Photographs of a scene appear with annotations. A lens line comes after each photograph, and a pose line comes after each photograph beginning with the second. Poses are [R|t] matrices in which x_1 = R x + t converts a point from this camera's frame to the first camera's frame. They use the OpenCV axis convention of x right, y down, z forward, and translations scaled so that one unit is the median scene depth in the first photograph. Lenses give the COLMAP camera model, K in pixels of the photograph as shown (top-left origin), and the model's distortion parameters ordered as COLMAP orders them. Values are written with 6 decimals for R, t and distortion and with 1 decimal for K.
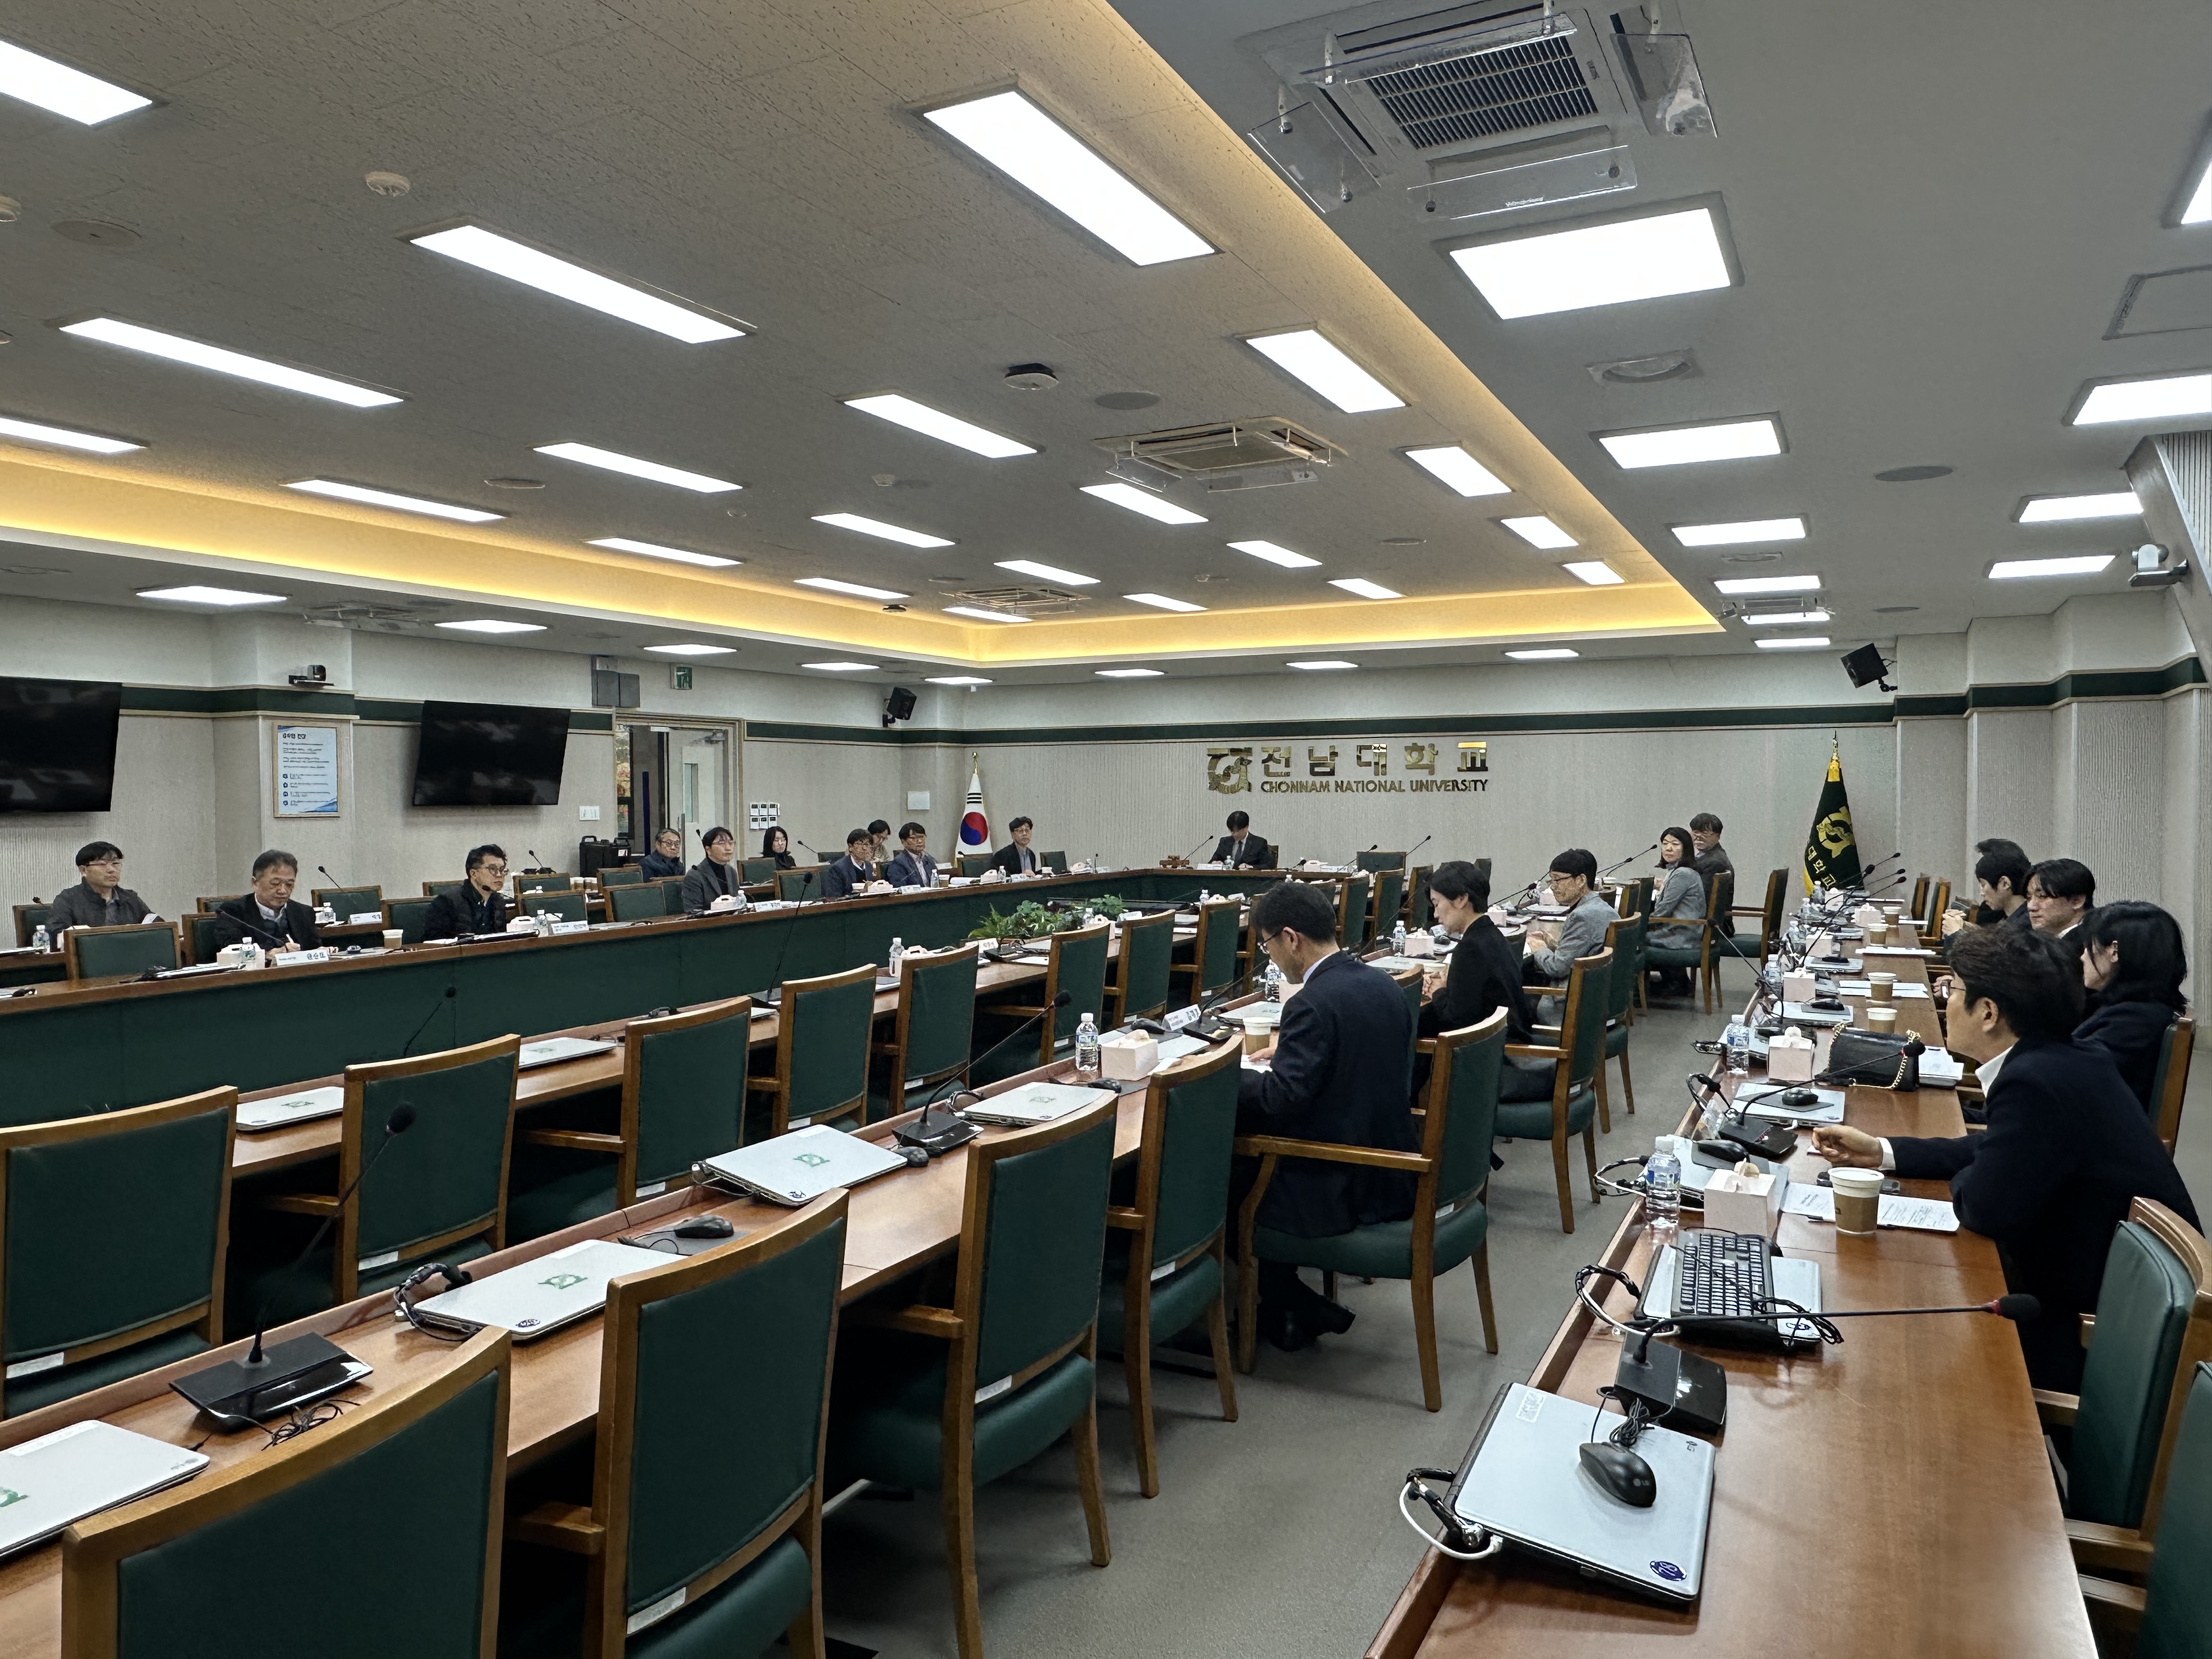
lens RADIAL K [[1515.4, 0, 1112.1], [0, 1515.4, 827.8], [0, 0, 1]] dist [-0.009912, 0.004373]
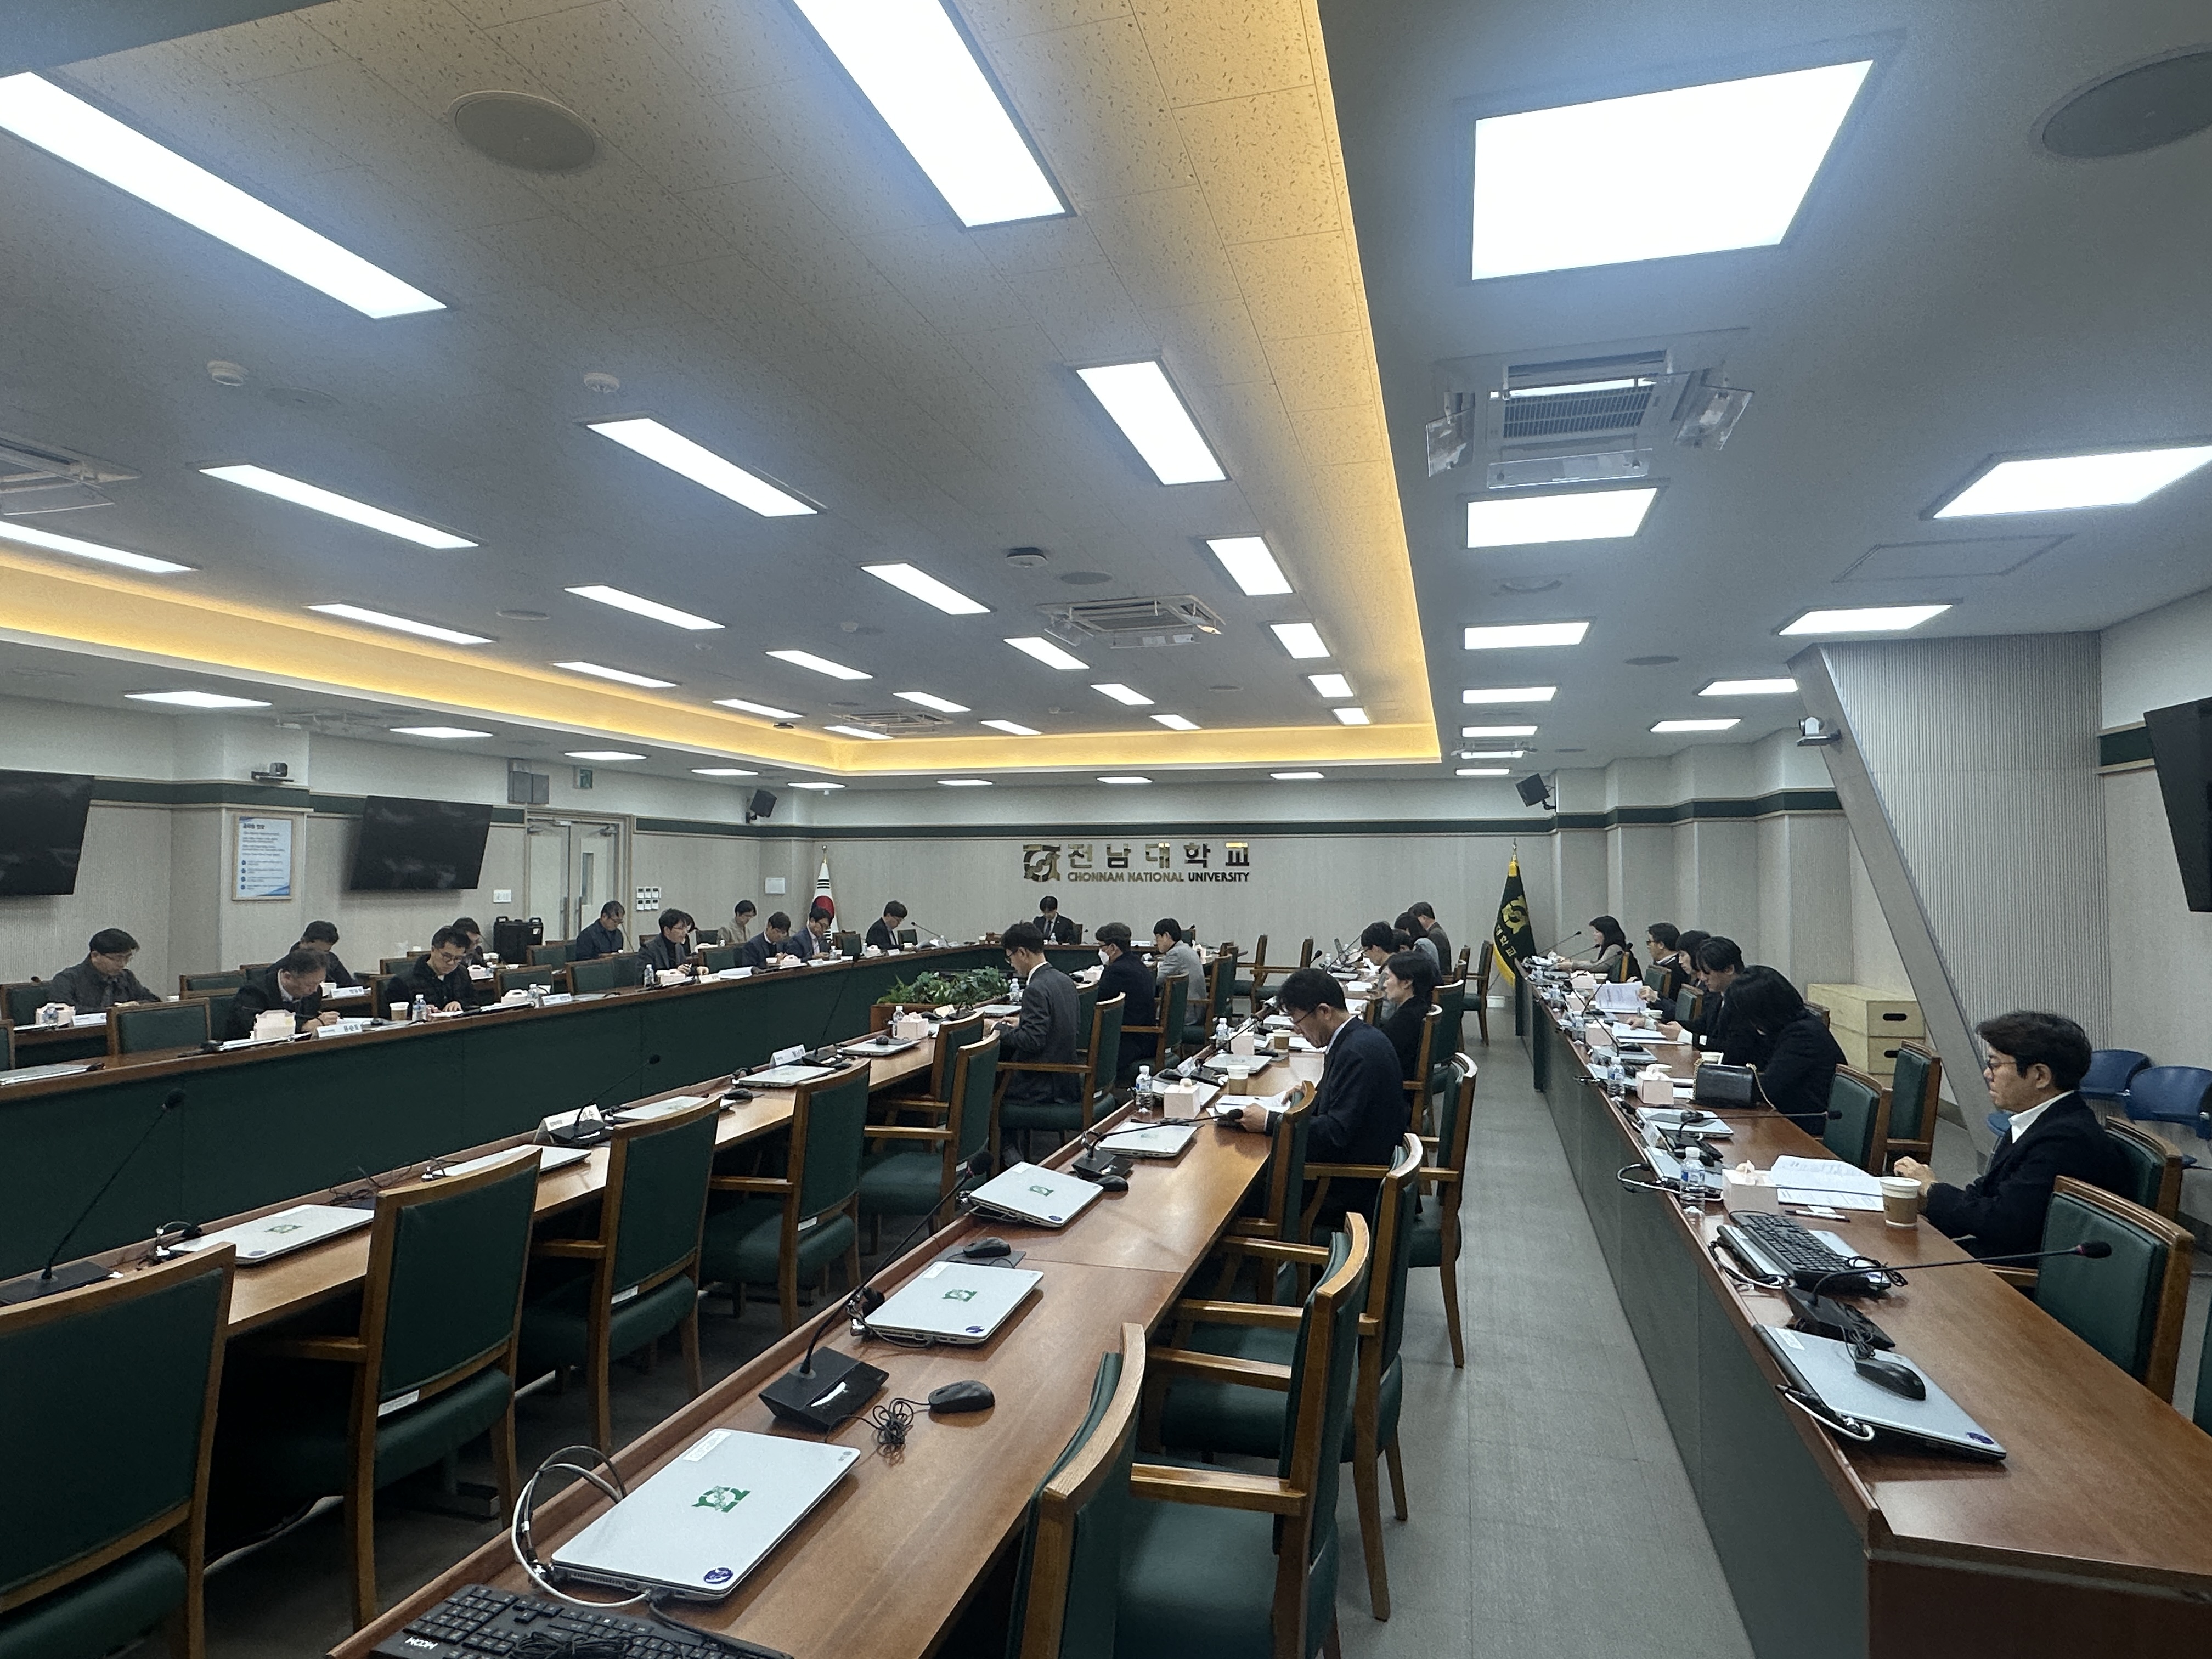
lens RADIAL K [[1253.9, 0, 1089.4], [0, 1253.9, 822.8], [0, 0, 1]] dist [-0.004706, 0.000427]
pose [[0.981572, 0.015244, 0.190486, -0.100524], [-0.002665, 0.997808, -0.066119, -0.004000], [-0.191076, 0.064393, 0.979461, -0.010576]]
